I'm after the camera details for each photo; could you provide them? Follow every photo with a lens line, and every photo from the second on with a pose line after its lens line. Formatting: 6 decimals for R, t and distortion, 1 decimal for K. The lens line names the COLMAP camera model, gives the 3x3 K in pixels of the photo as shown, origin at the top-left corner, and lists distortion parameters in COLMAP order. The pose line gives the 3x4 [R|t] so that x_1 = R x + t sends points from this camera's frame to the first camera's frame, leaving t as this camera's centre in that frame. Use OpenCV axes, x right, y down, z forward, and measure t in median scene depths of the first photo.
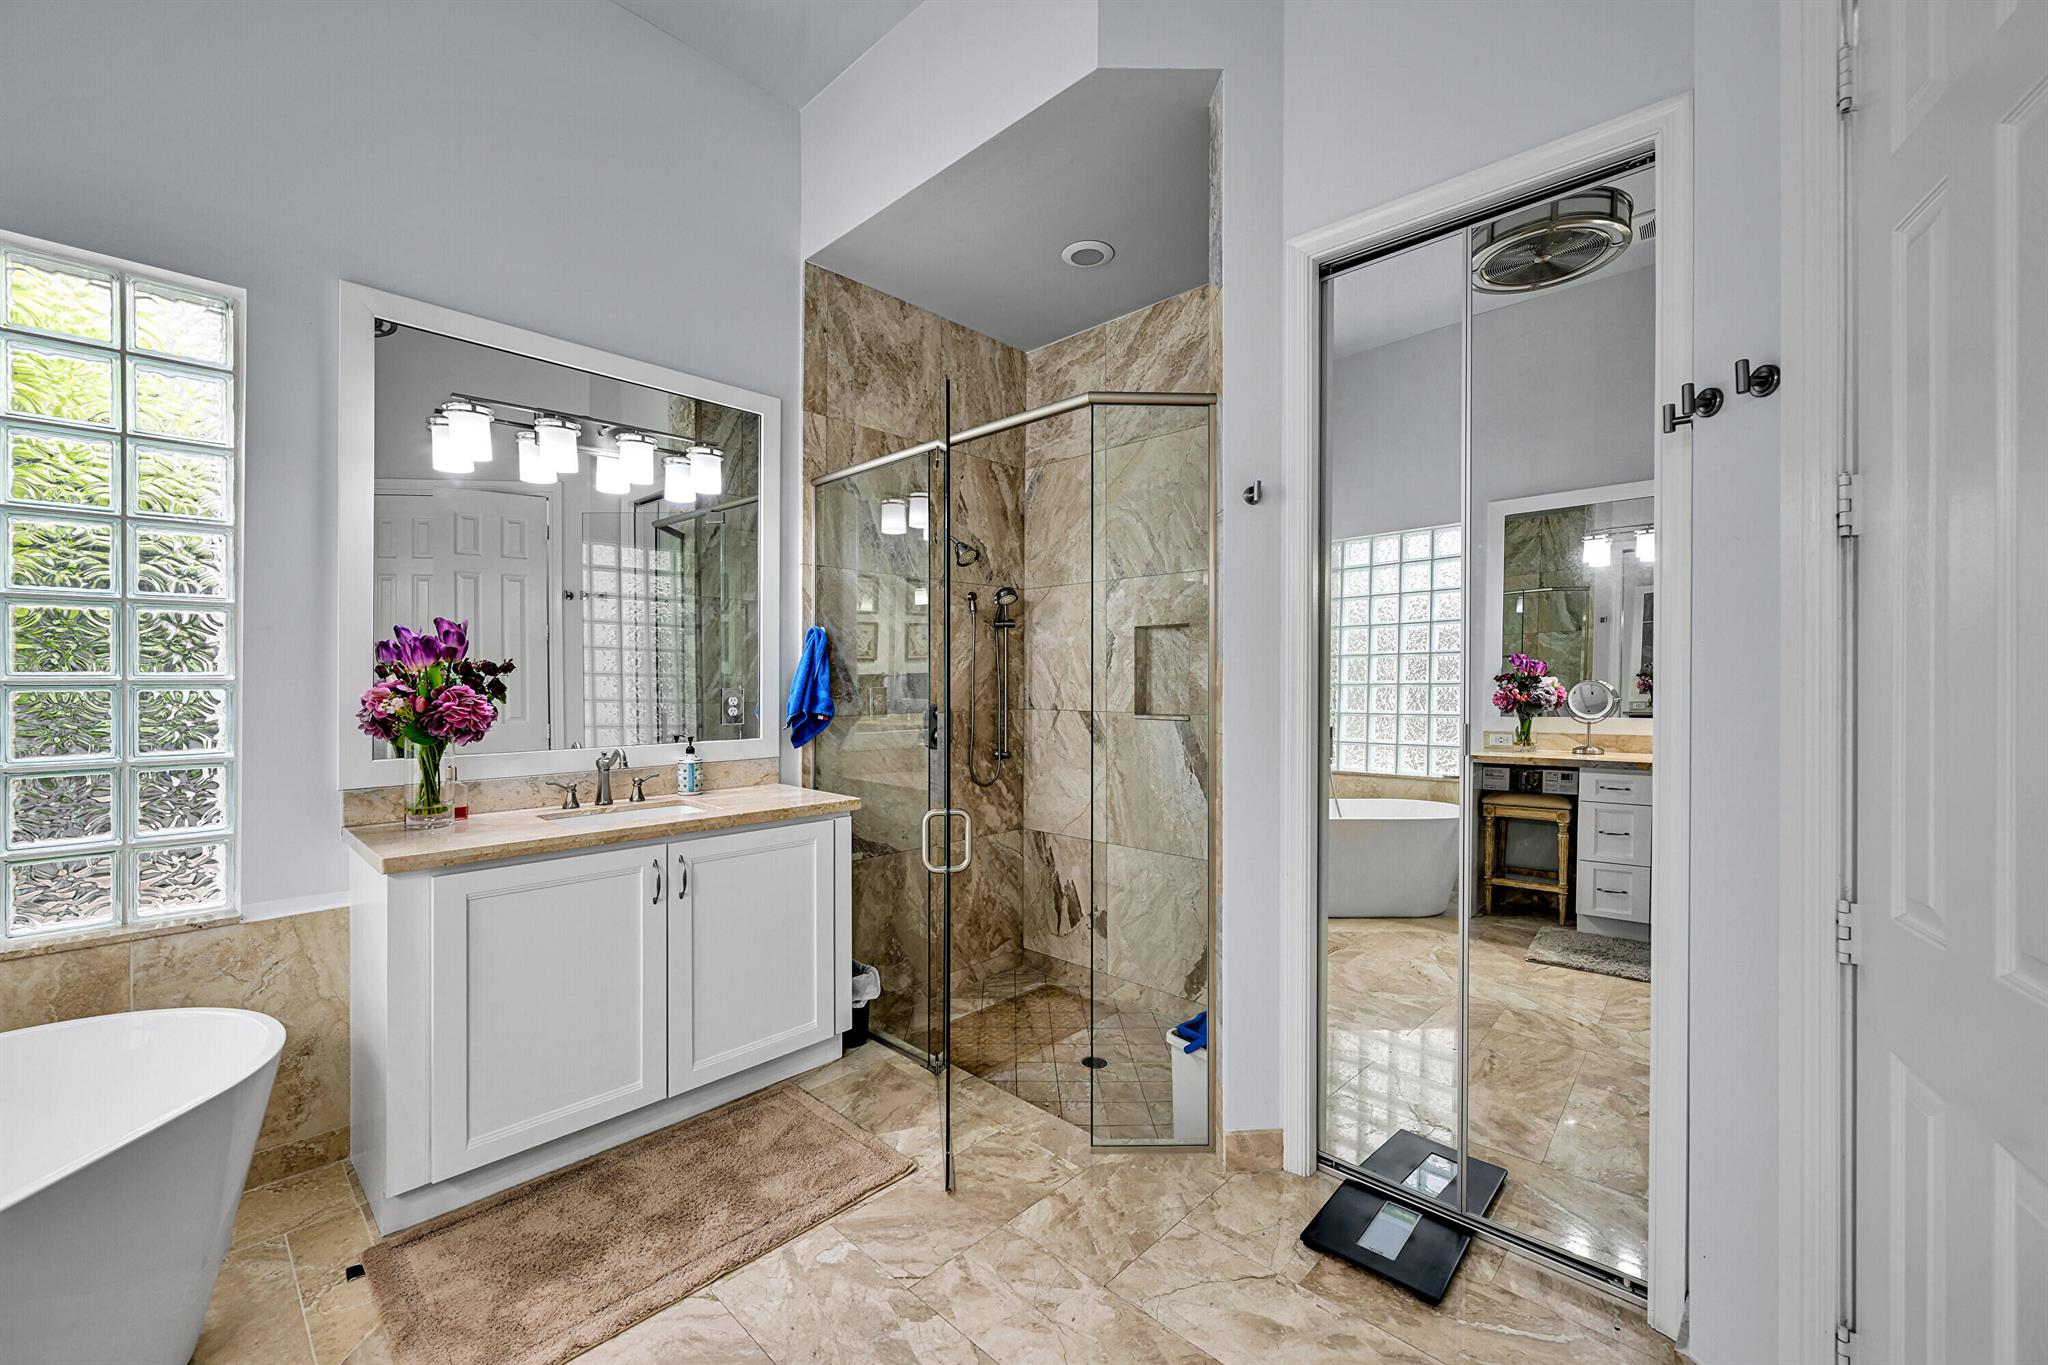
lens RADIAL K [[828.8, 0, 1020.7], [0, 828.8, 675.4], [0, 0, 1]] dist [-0.003381, -0.000060]
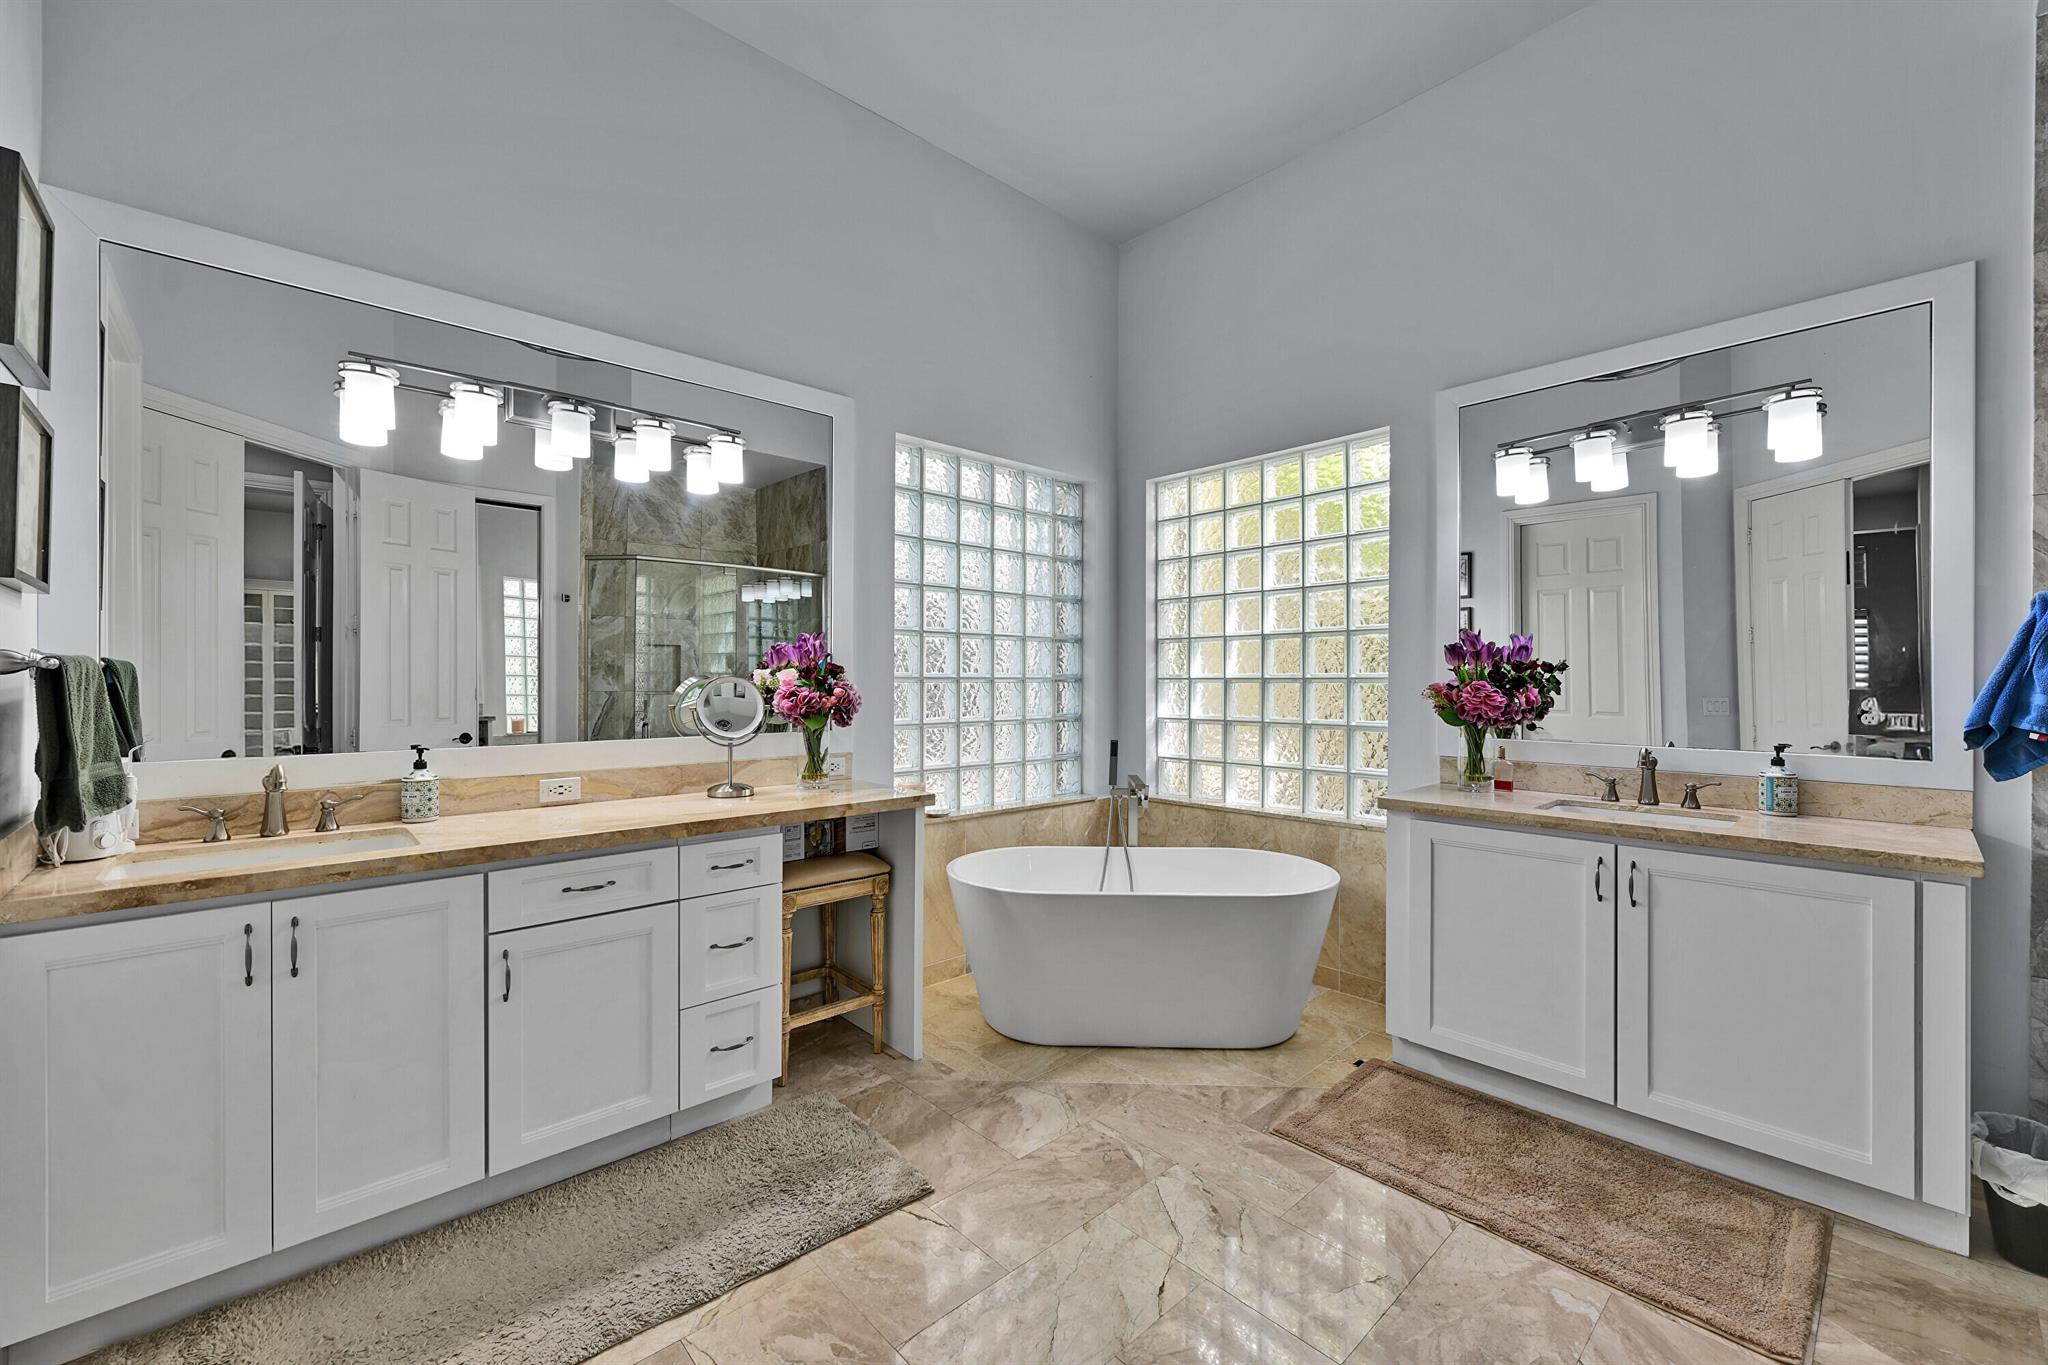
lens RADIAL K [[828.8, 0, 1021.2], [0, 828.8, 680.0], [0, 0, 1]] dist [-0.003381, -0.000060]
pose [[-0.071187, -0.003185, -0.997458, 0.646091], [-0.003295, 0.999990, -0.002958, 0.018039], [0.997458, 0.003077, -0.071197, 0.409258]]
